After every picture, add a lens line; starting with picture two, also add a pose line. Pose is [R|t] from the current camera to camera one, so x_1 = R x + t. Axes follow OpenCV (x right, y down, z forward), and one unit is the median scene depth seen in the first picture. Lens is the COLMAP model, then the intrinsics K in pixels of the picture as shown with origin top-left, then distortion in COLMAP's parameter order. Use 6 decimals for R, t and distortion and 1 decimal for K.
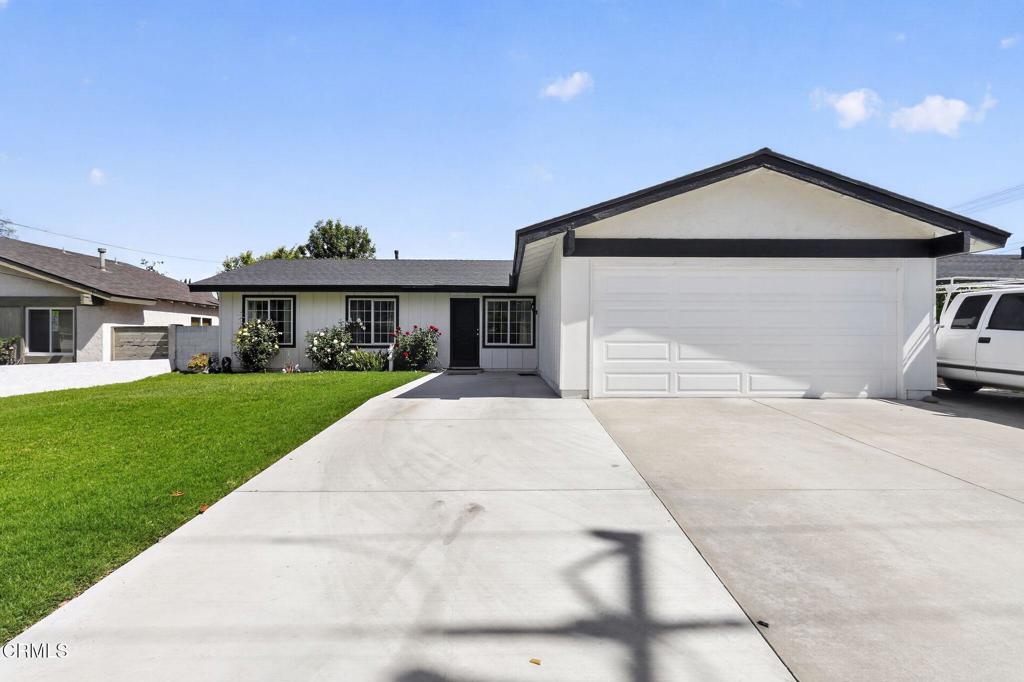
lens RADIAL K [[487.2, 0, 509.0], [0, 487.2, 339.4], [0, 0, 1]] dist [0.000110, 0.001187]
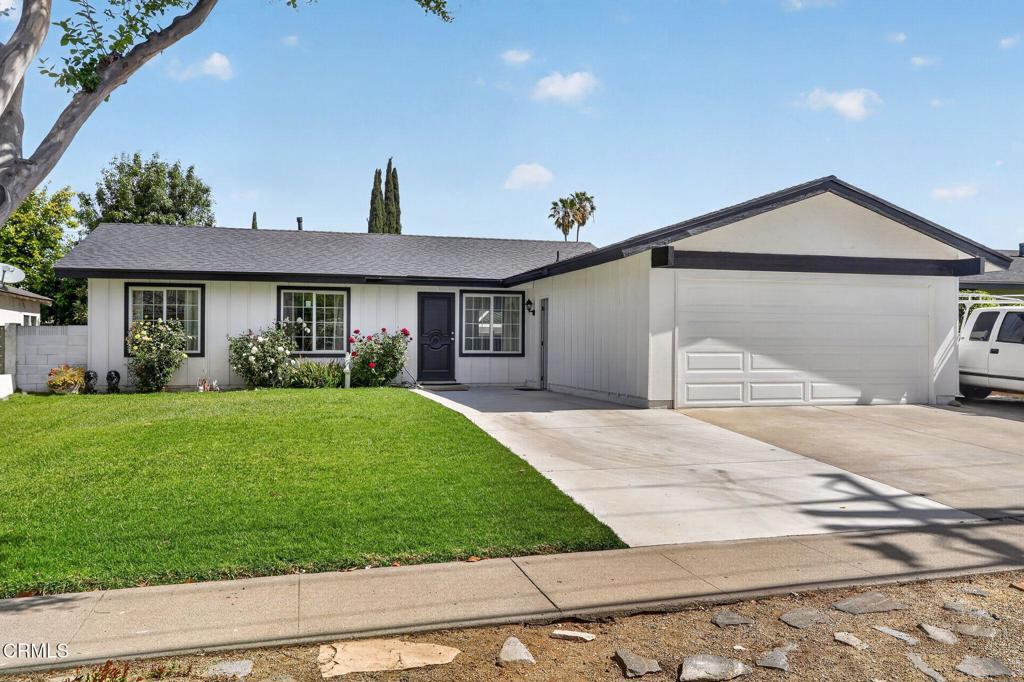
lens RADIAL K [[826.9, 0, 506.9], [0, 826.9, 340.5], [0, 0, 1]] dist [0.002873, -0.002031]
pose [[0.966152, 0.002376, 0.257961, -0.327423], [-0.003203, 0.999991, 0.002787, -0.012547], [-0.257952, -0.003519, 0.966151, -0.301994]]
